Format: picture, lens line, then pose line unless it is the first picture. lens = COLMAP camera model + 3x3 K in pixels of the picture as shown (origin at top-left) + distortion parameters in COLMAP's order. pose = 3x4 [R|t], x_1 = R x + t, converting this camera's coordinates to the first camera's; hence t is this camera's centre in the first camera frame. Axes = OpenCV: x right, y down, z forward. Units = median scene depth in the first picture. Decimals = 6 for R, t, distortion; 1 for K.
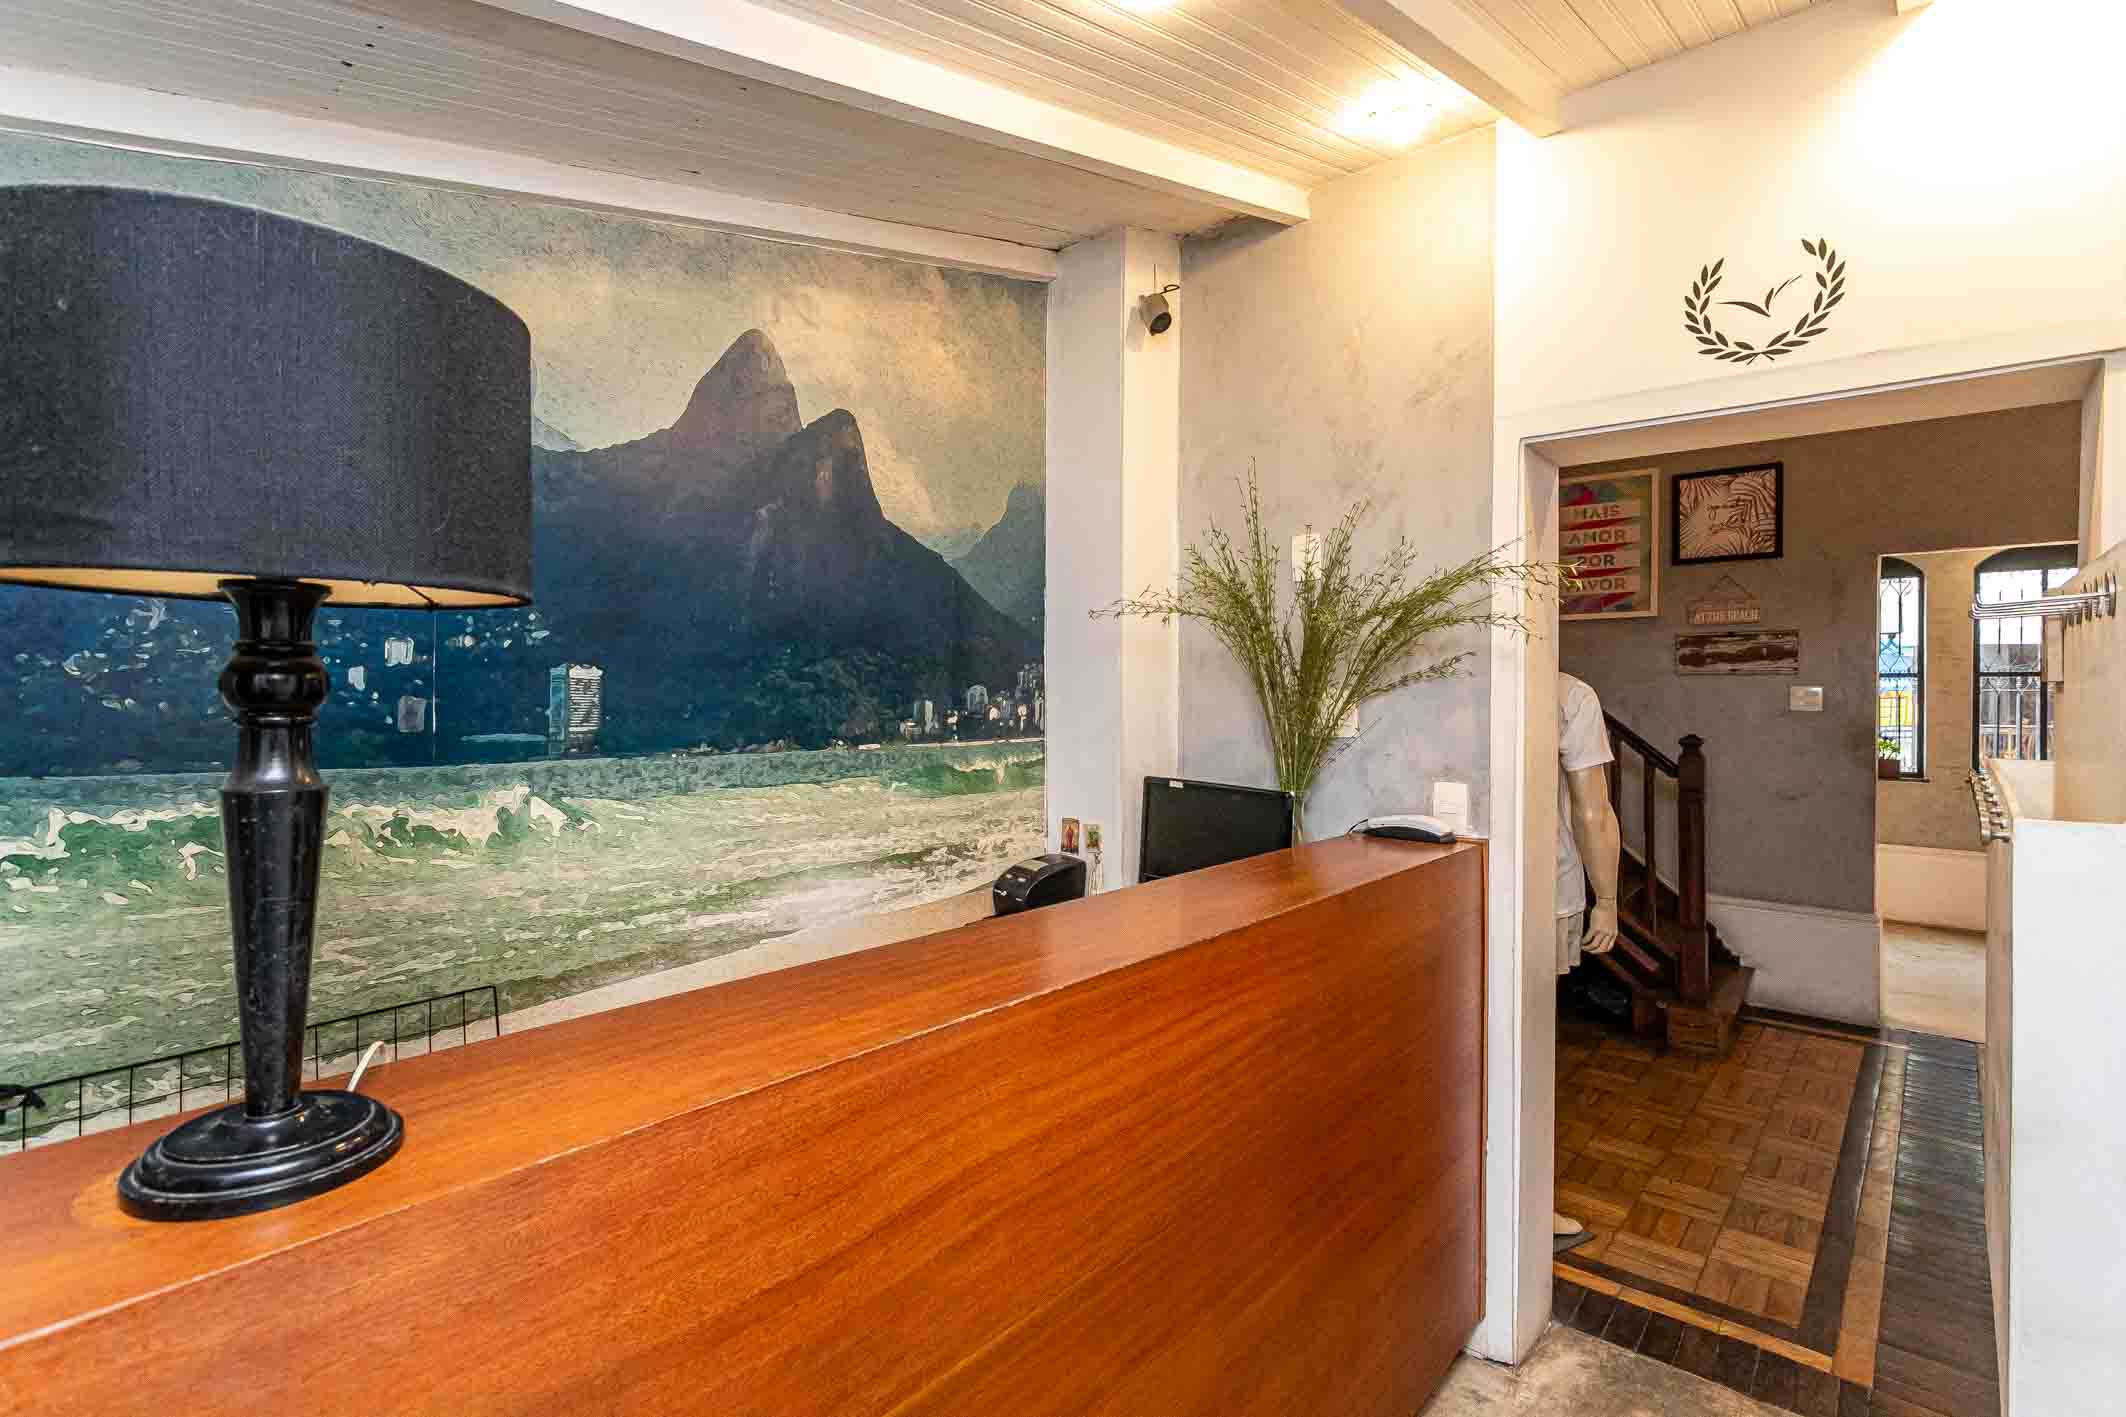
lens RADIAL K [[1002.3, 0, 1071.6], [0, 1002.3, 697.5], [0, 0, 1]] dist [0.001535, 0.000622]
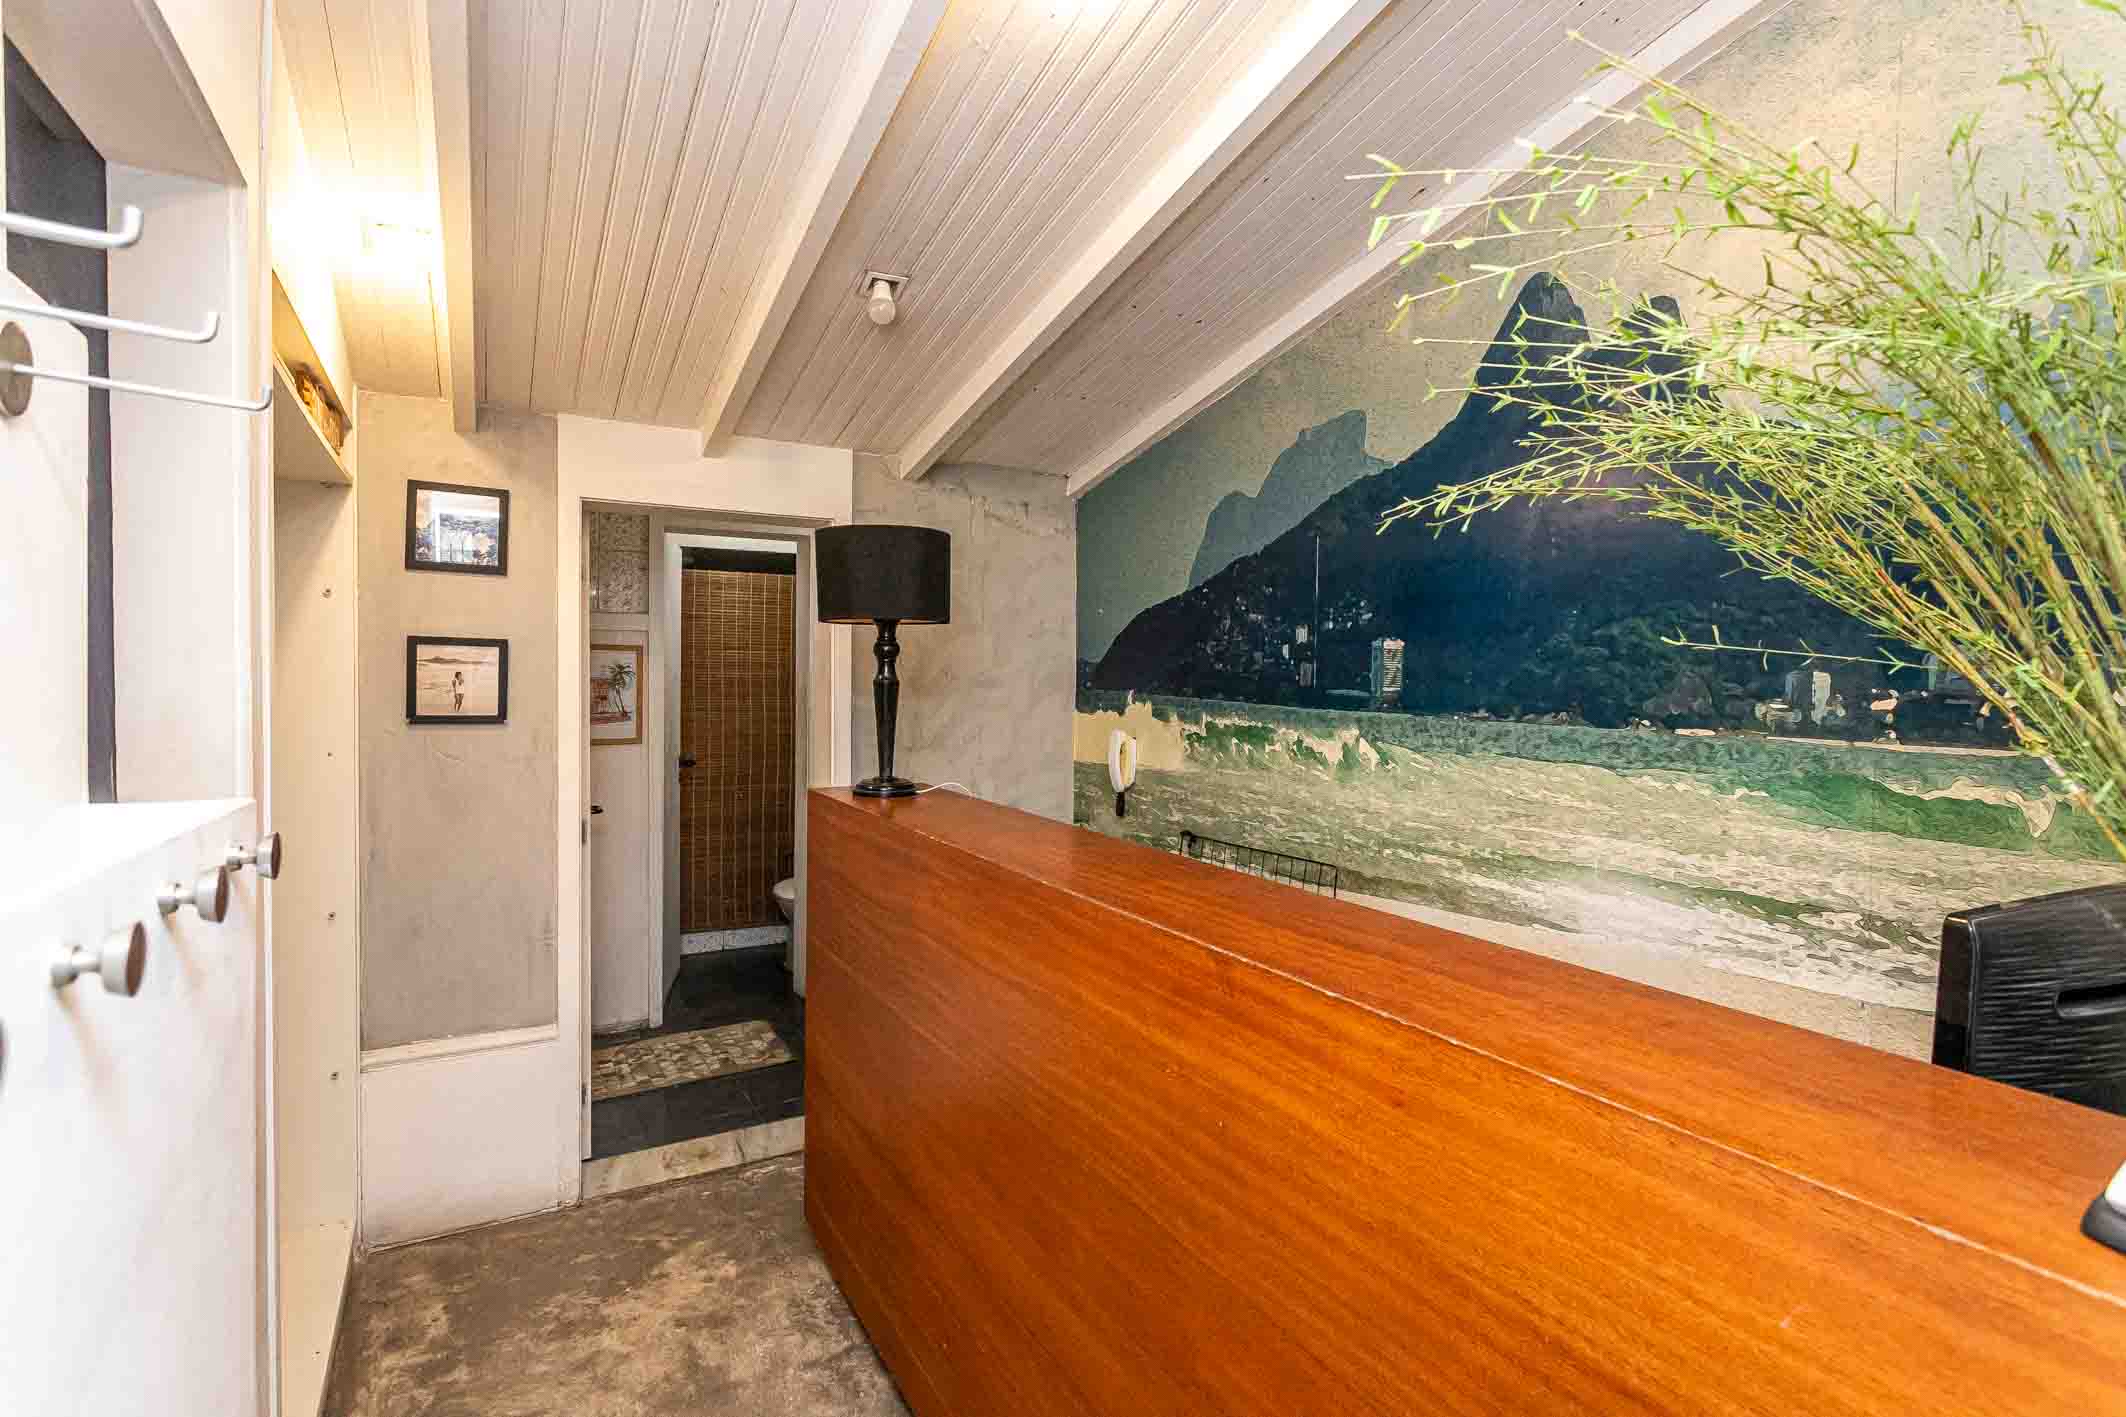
lens RADIAL K [[1002.3, 0, 1071.6], [0, 1002.3, 697.5], [0, 0, 1]] dist [0.001535, 0.000622]
pose [[-0.325797, 0.018247, -0.945264, 0.717929], [-0.020169, 0.999452, 0.026244, 0.014763], [0.945225, 0.027616, -0.325250, 0.895298]]
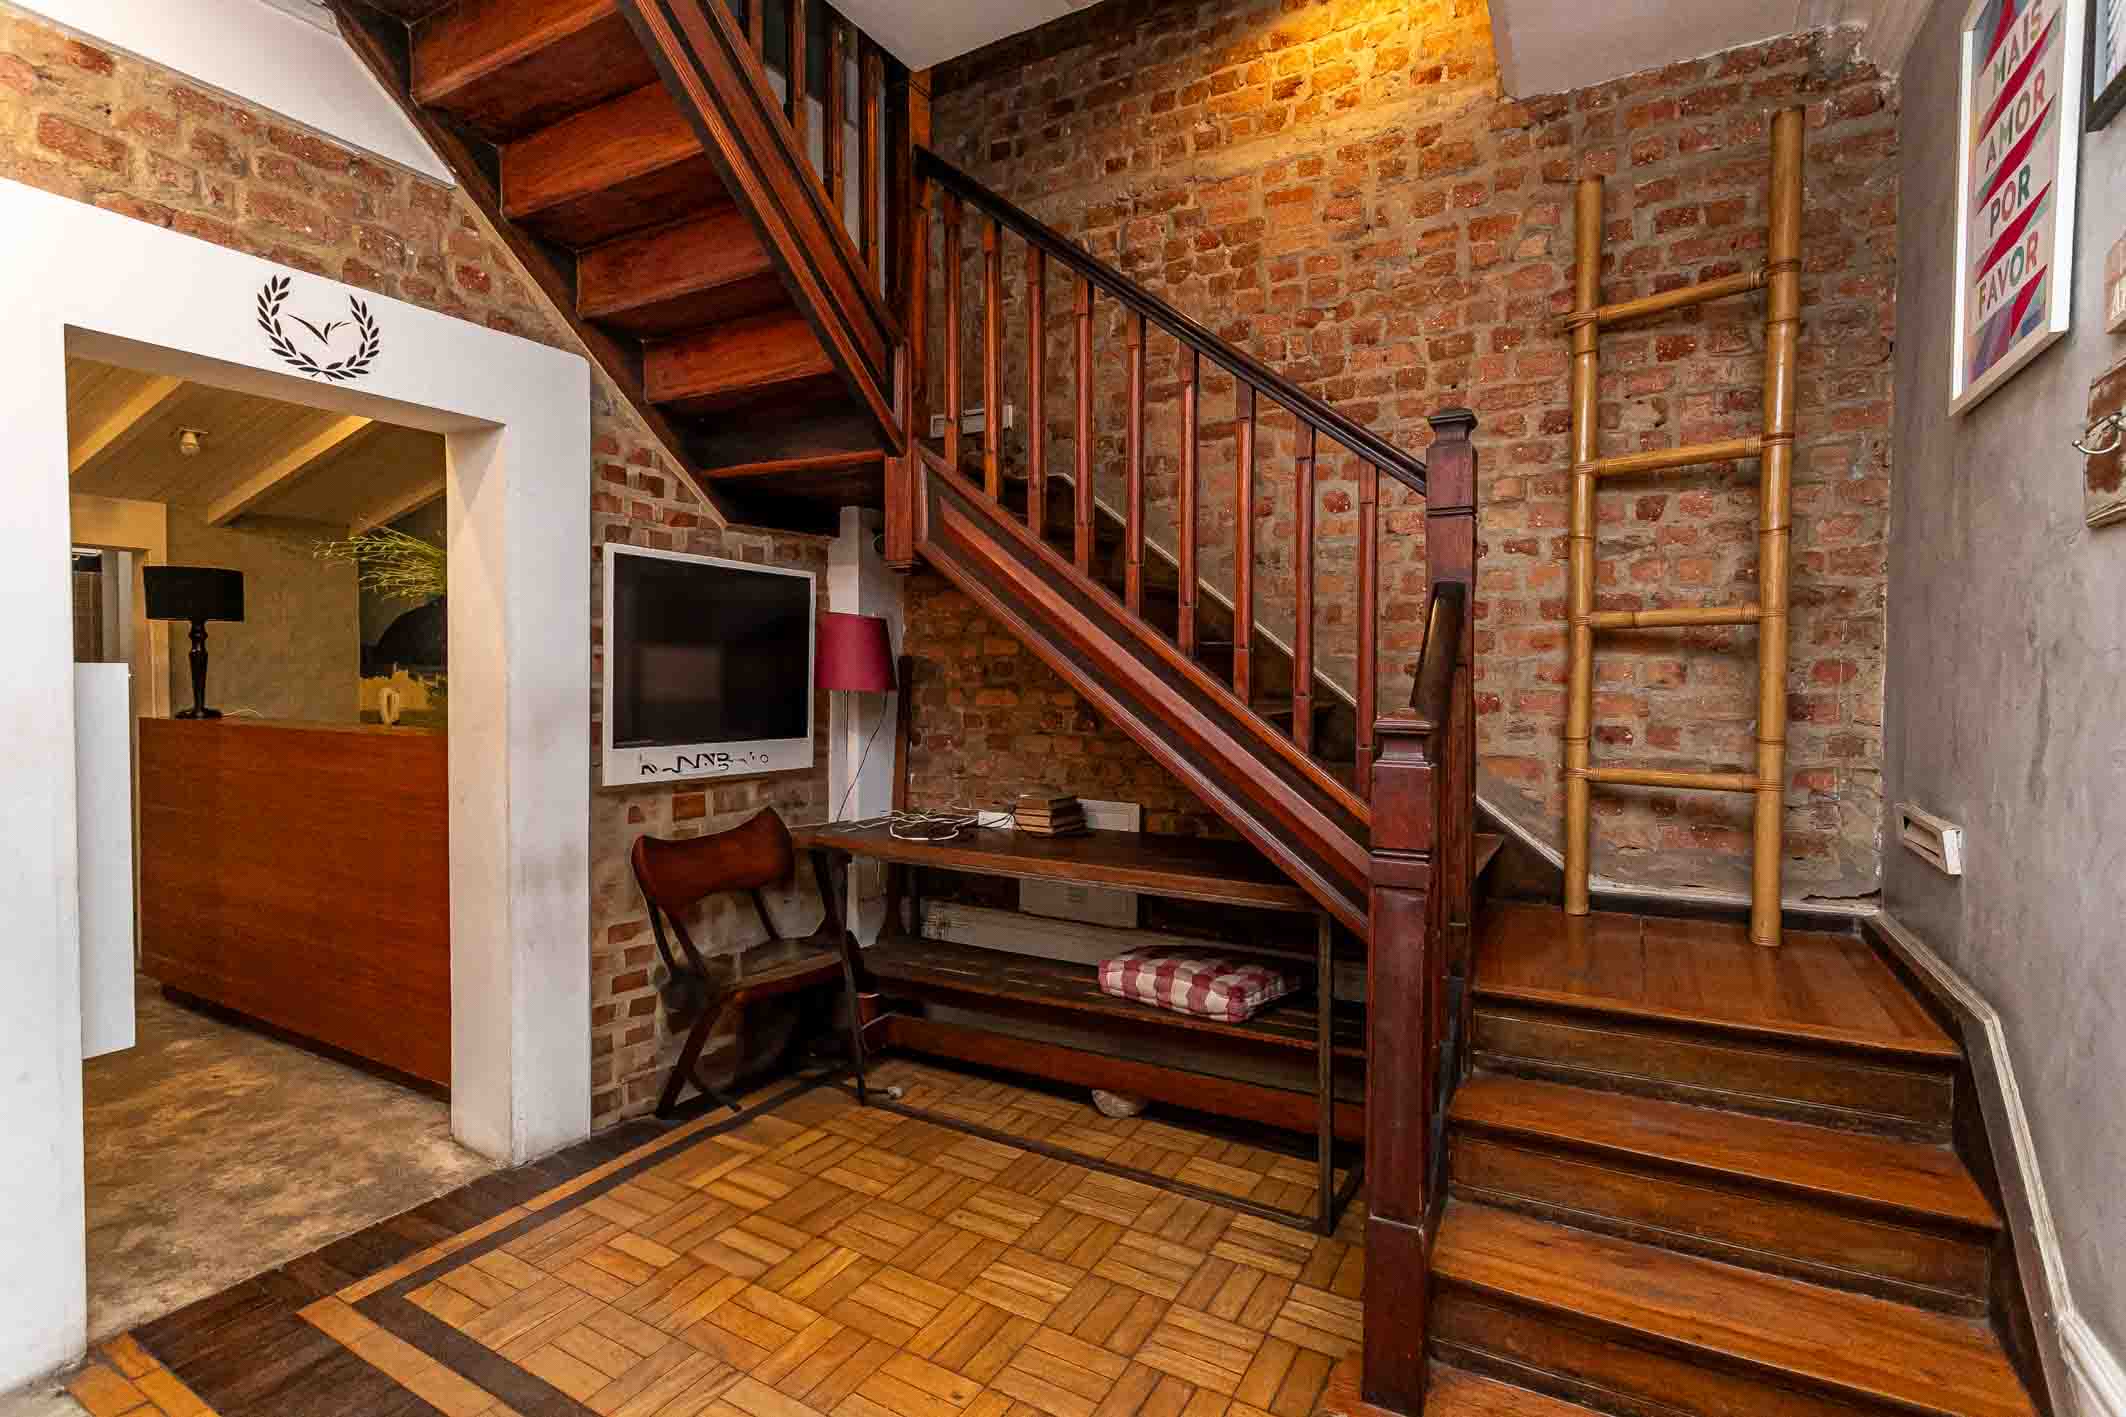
lens RADIAL K [[1002.3, 0, 1071.6], [0, 1002.3, 697.5], [0, 0, 1]] dist [0.001535, 0.000622]
pose [[0.196410, 0.023763, -0.980234, 2.004186], [-0.013477, 0.999677, 0.021534, 0.051294], [0.980429, 0.008981, 0.196667, 1.632469]]
